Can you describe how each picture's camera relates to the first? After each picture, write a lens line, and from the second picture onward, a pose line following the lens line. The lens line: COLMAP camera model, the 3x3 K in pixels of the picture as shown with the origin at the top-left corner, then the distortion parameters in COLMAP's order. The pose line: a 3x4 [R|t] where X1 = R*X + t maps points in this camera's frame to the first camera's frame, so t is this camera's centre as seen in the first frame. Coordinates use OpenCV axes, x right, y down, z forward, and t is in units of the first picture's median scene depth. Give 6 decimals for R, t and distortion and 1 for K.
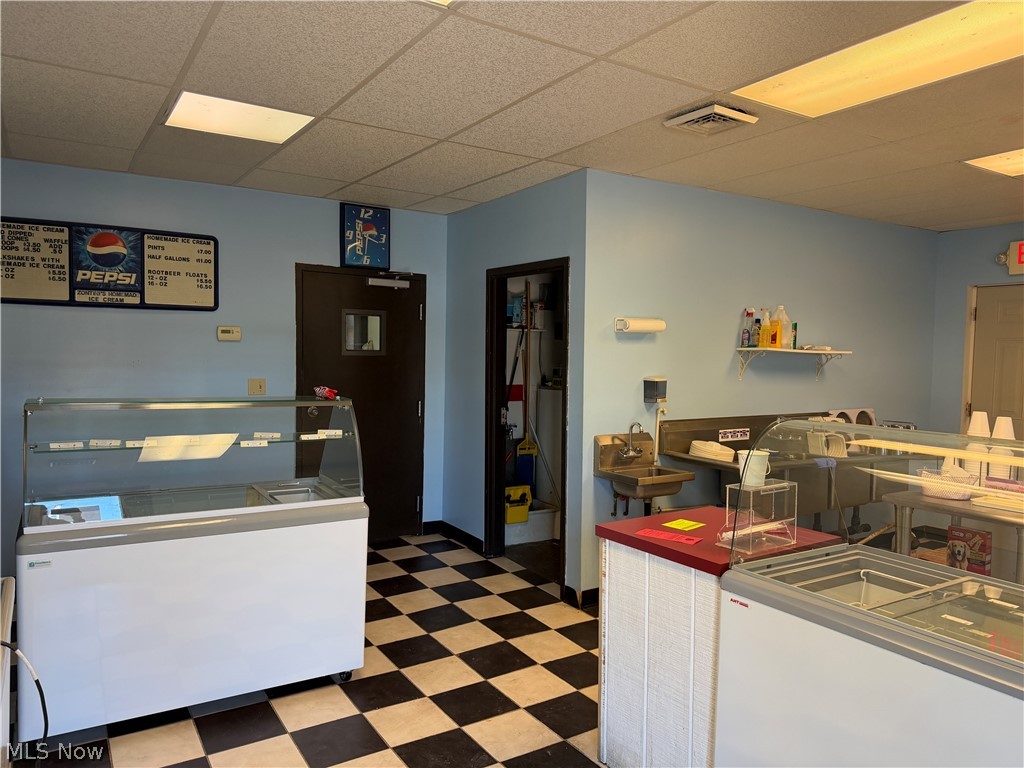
lens RADIAL K [[727.6, 0, 512.8], [0, 727.6, 383.1], [0, 0, 1]] dist [0.036320, -0.038392]
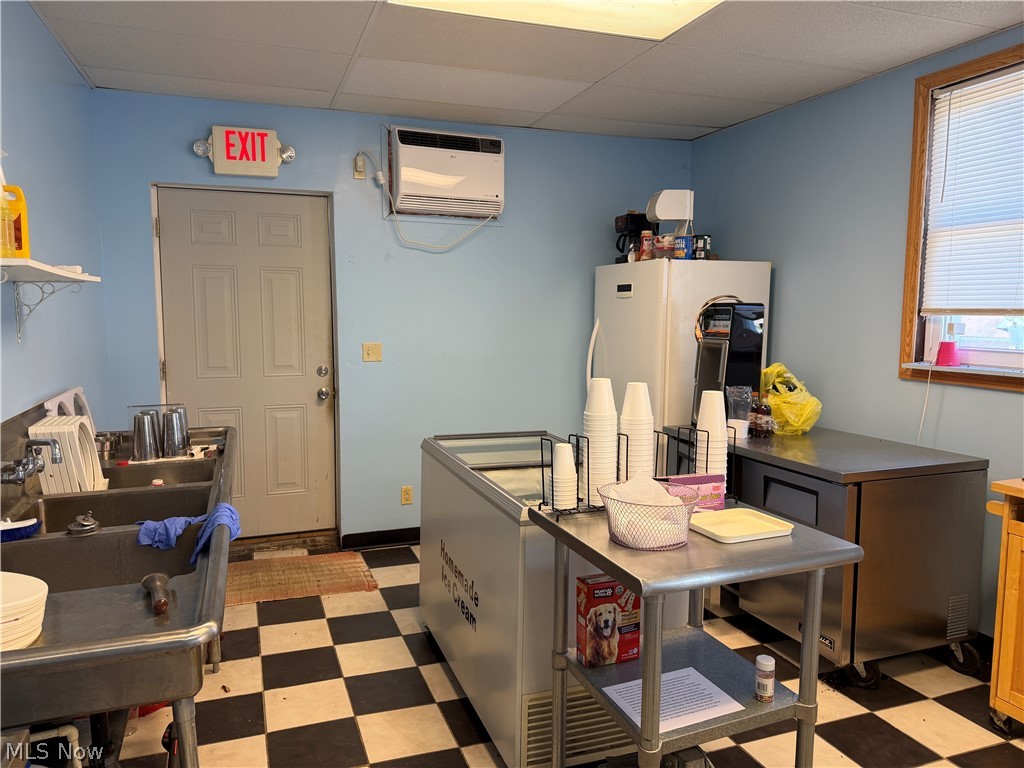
lens RADIAL K [[727.6, 0, 510.1], [0, 727.6, 383.6], [0, 0, 1]] dist [0.036320, -0.038392]
pose [[0.215255, -0.116687, 0.969561, 0.044347], [0.041090, 0.993039, 0.110390, -0.017163], [-0.975693, 0.016077, 0.218551, 0.721063]]
